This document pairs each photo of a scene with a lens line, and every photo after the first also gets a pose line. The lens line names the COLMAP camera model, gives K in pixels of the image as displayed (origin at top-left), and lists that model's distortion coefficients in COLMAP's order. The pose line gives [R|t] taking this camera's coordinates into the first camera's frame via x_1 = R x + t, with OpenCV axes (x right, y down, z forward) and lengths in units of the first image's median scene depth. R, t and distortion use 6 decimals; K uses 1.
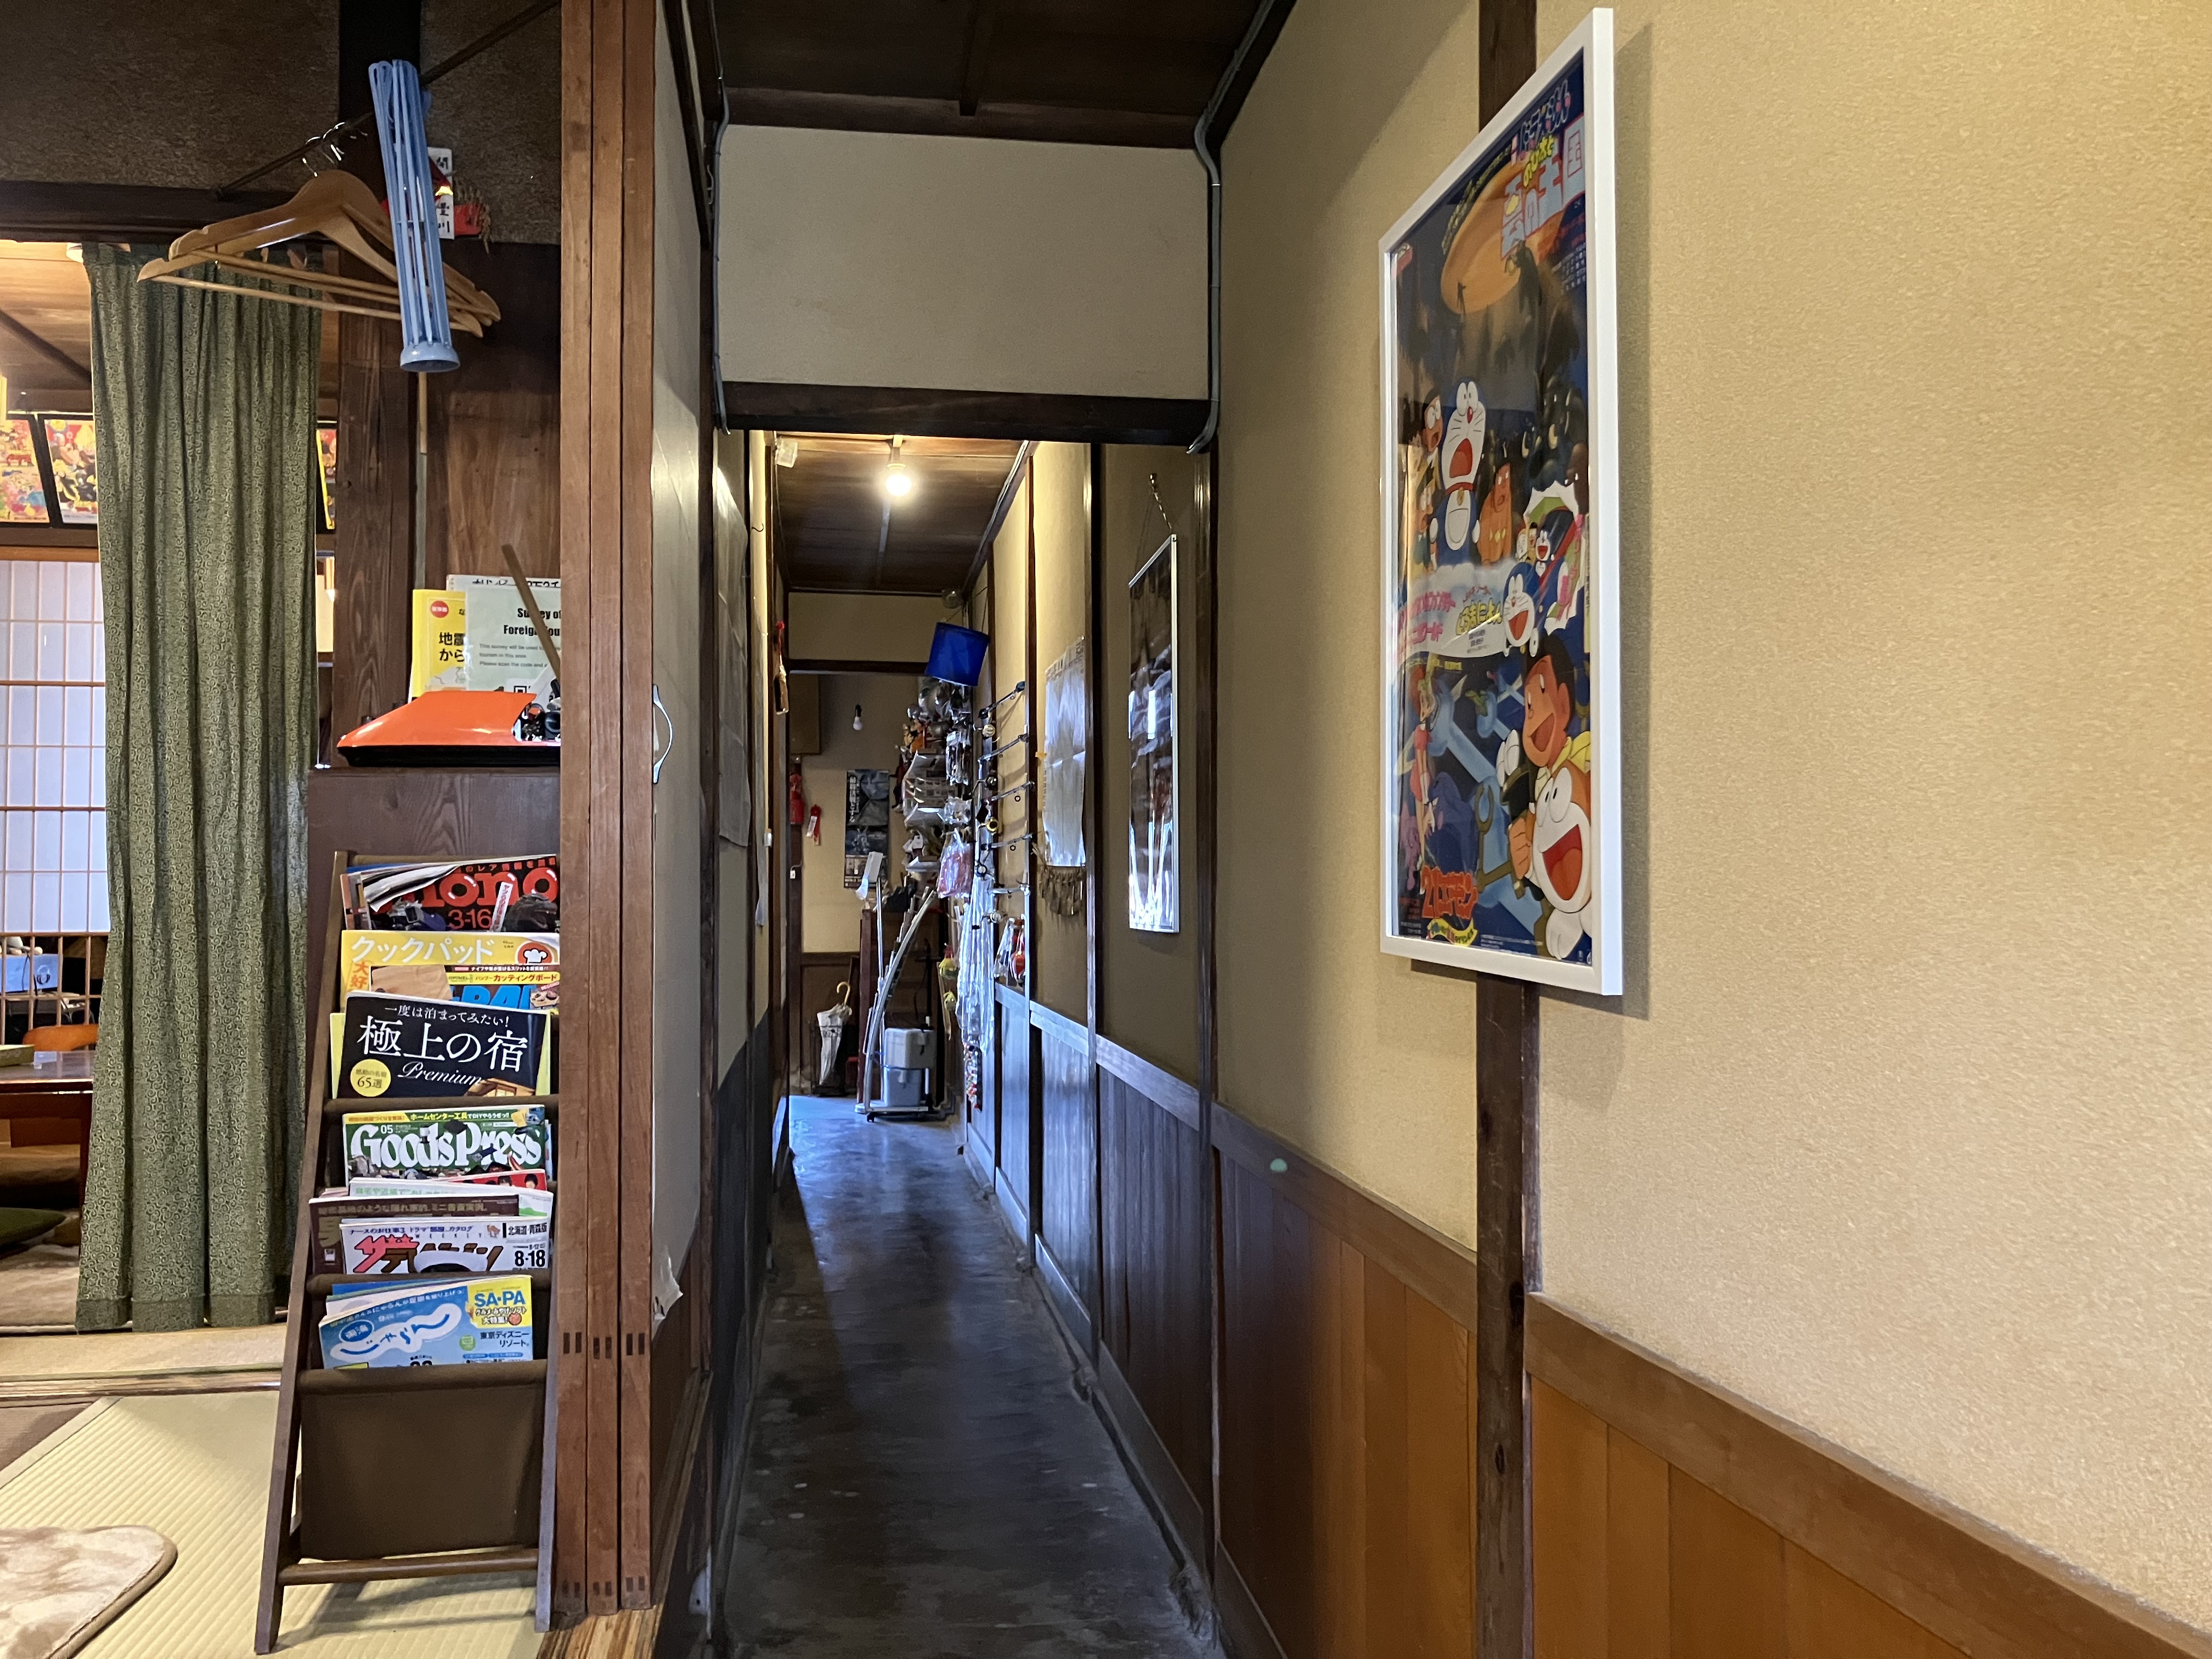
lens RADIAL K [[1846.6, 0, 1103.1], [0, 1846.6, 840.1], [0, 0, 1]] dist [0.043292, -0.049443]
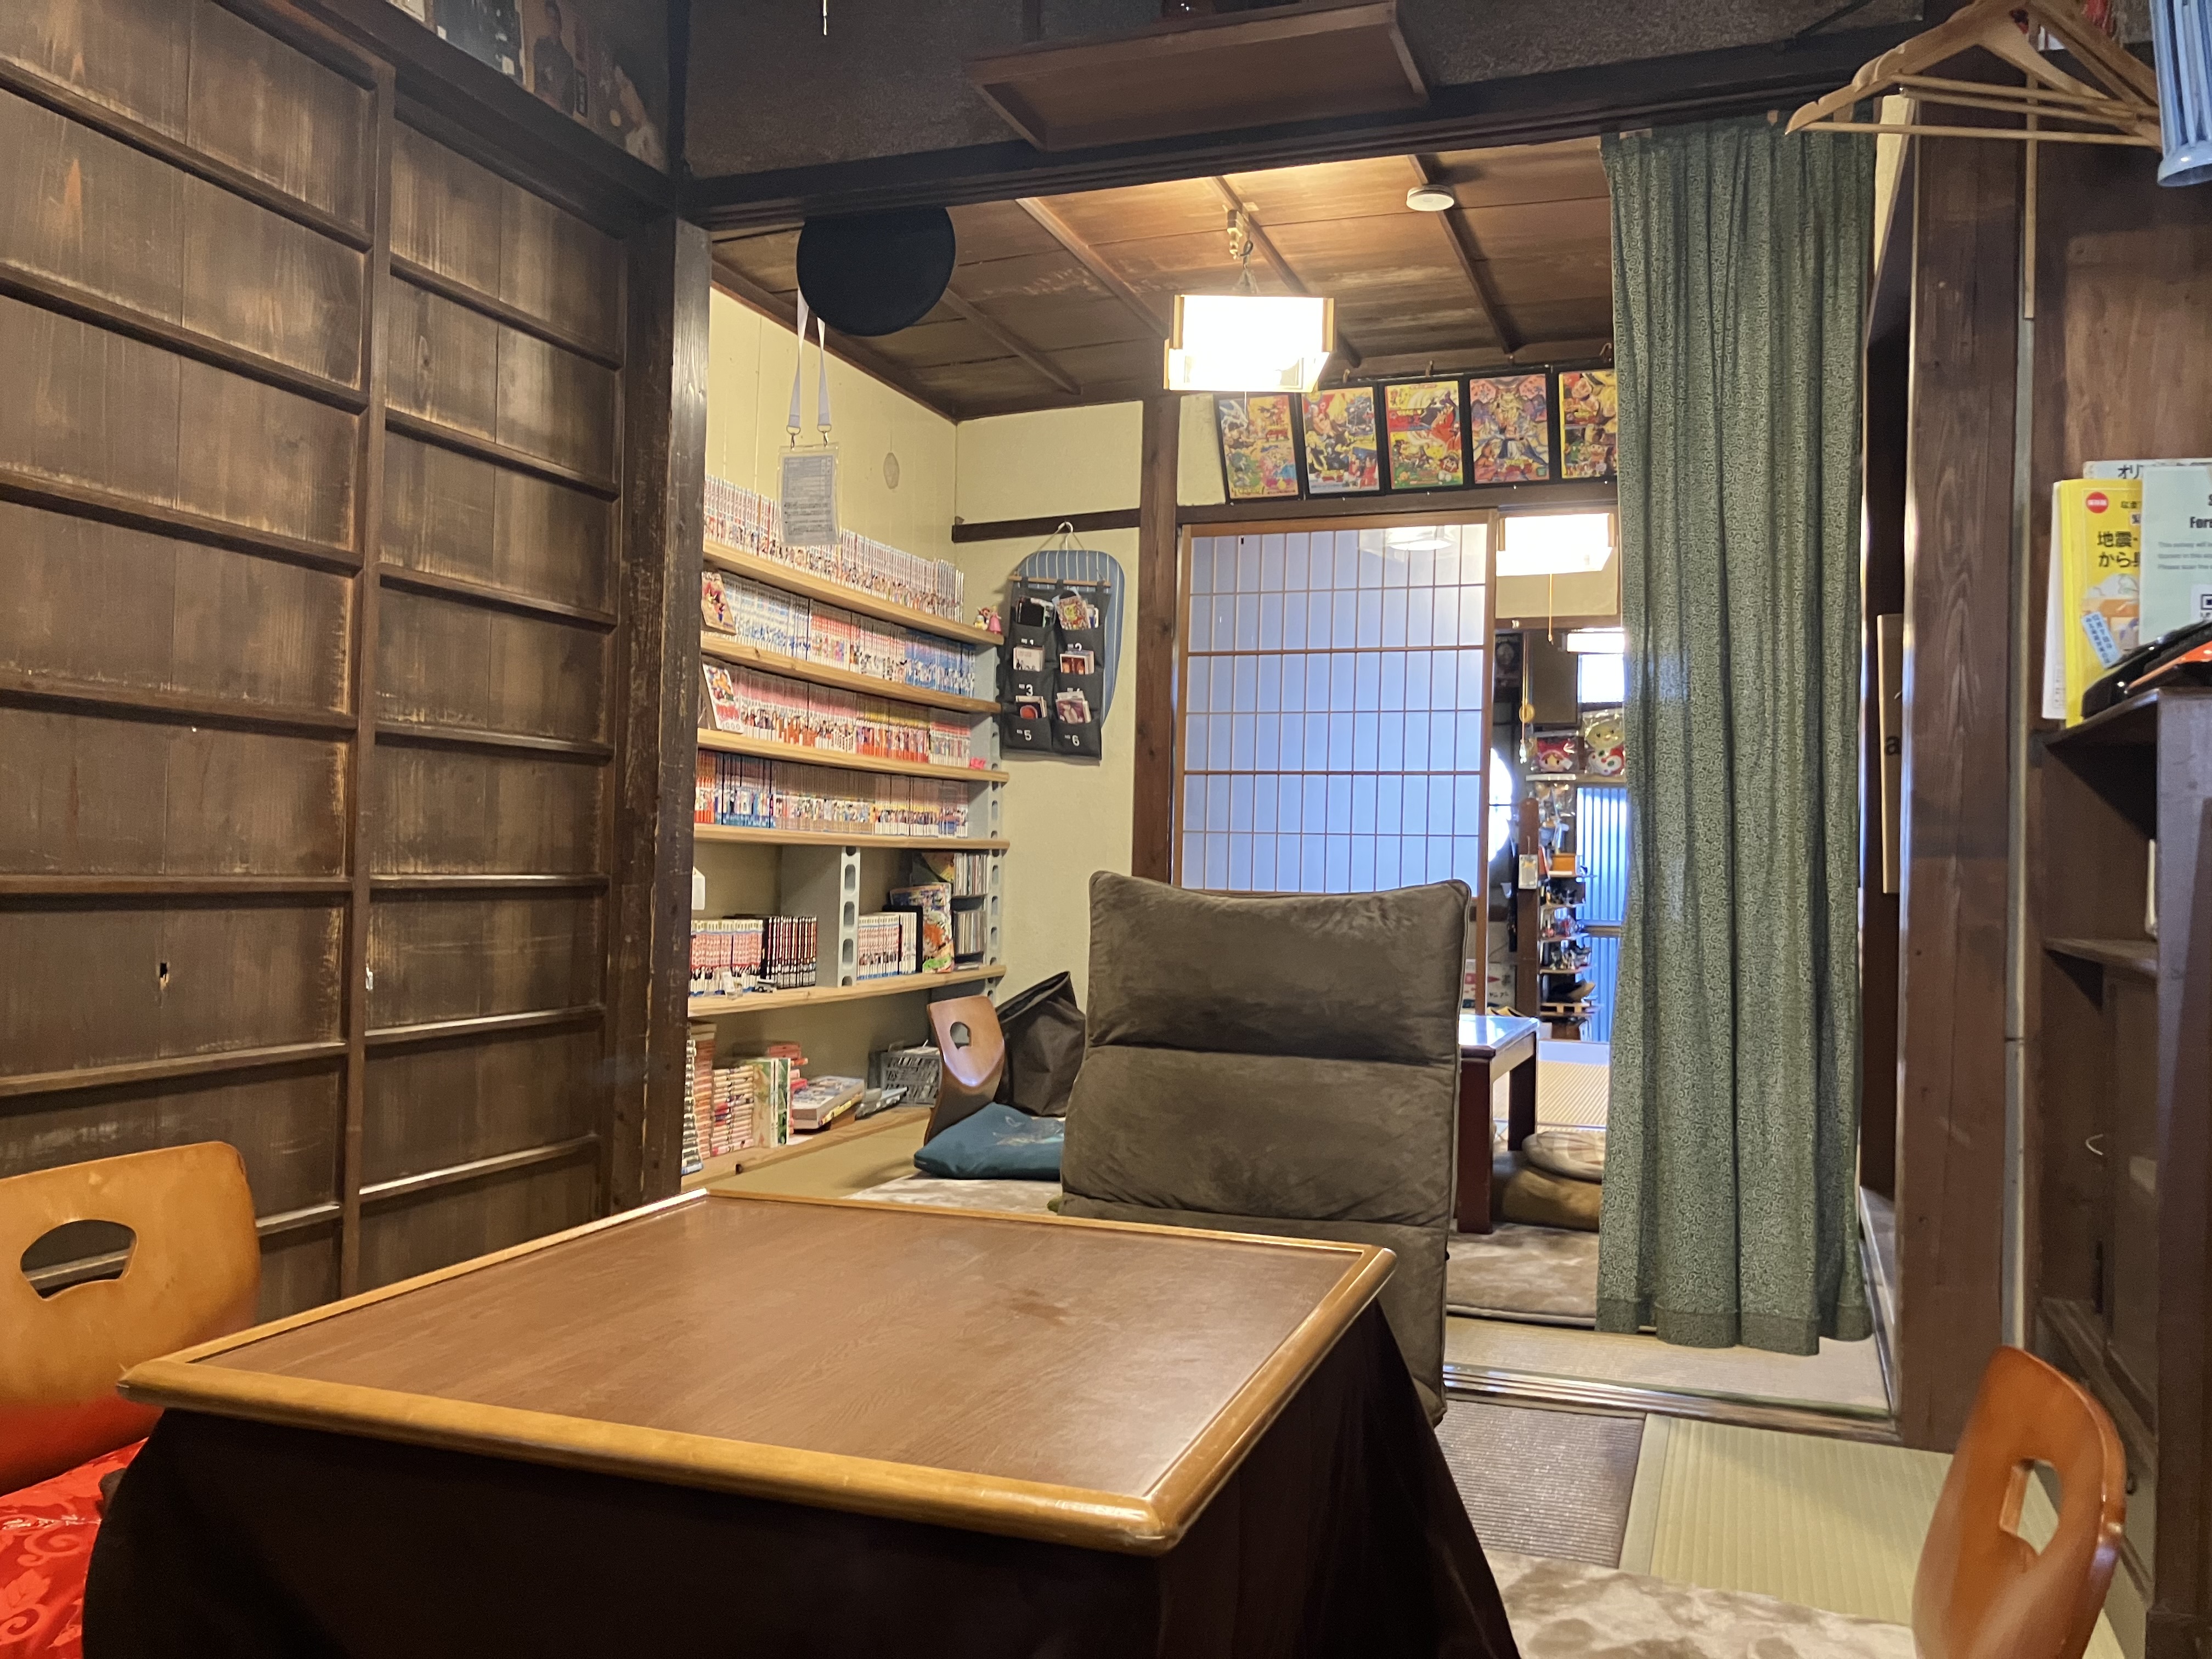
lens RADIAL K [[1846.6, 0, 1090.5], [0, 1846.6, 821.5], [0, 0, 1]] dist [0.043292, -0.049443]
pose [[0.879591, 0.011114, -0.475601, -0.335385], [-0.009742, 0.999938, 0.005350, 0.011791], [0.475632, -0.000073, 0.879645, 0.085308]]
